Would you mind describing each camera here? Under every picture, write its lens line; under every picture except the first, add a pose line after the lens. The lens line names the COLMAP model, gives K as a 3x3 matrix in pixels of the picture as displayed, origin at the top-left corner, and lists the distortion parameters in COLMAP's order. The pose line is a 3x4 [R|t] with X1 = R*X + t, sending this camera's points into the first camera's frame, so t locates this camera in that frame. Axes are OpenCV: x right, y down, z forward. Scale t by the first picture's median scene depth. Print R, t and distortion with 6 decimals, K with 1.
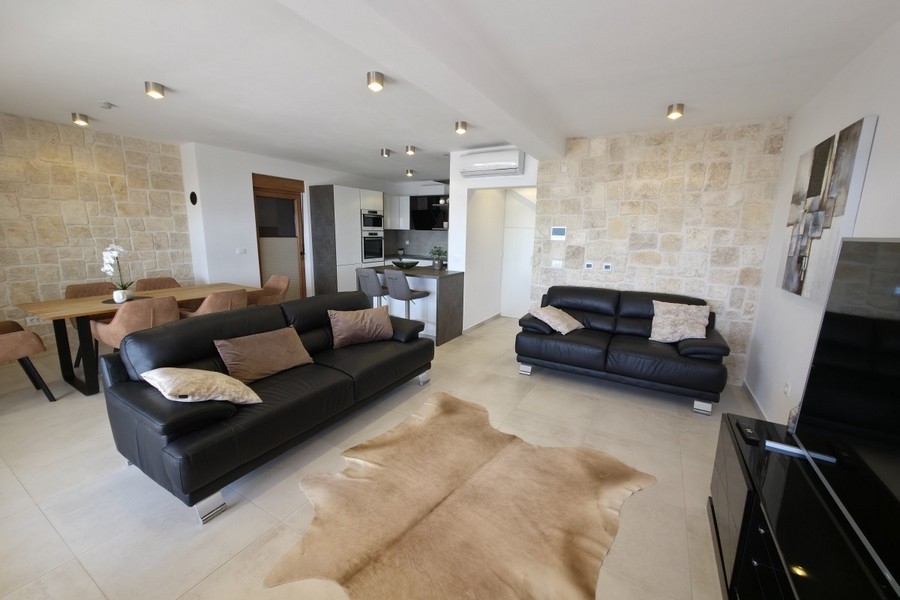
lens RADIAL K [[356.8, 0, 452.0], [0, 356.8, 298.4], [0, 0, 1]] dist [-0.001576, -0.000189]
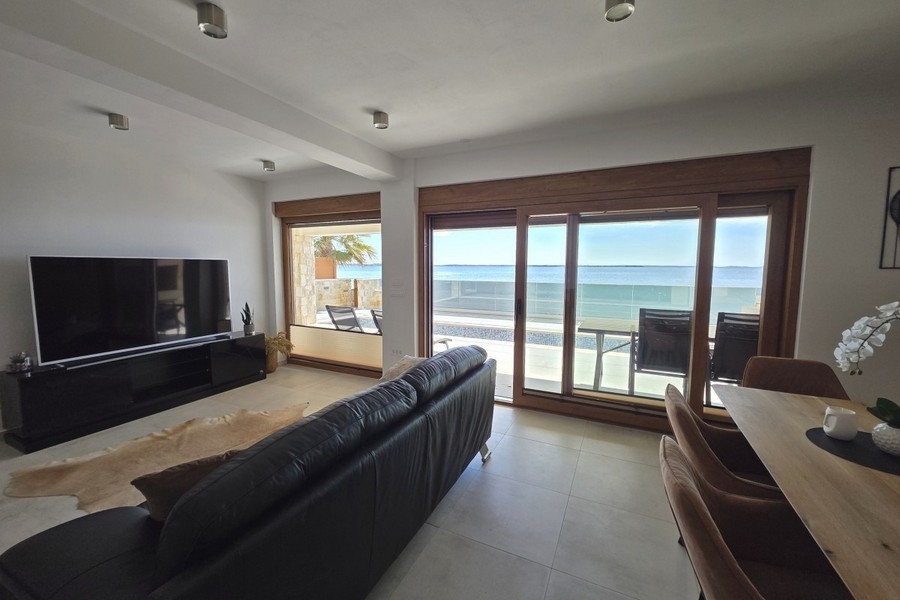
lens RADIAL K [[356.8, 0, 457.3], [0, 356.8, 295.8], [0, 0, 1]] dist [-0.001576, -0.000189]
pose [[-0.994833, -0.015364, -0.100357, -0.189199], [-0.041020, 0.965036, 0.258889, -0.101653], [0.092871, 0.261668, -0.960679, 0.571542]]
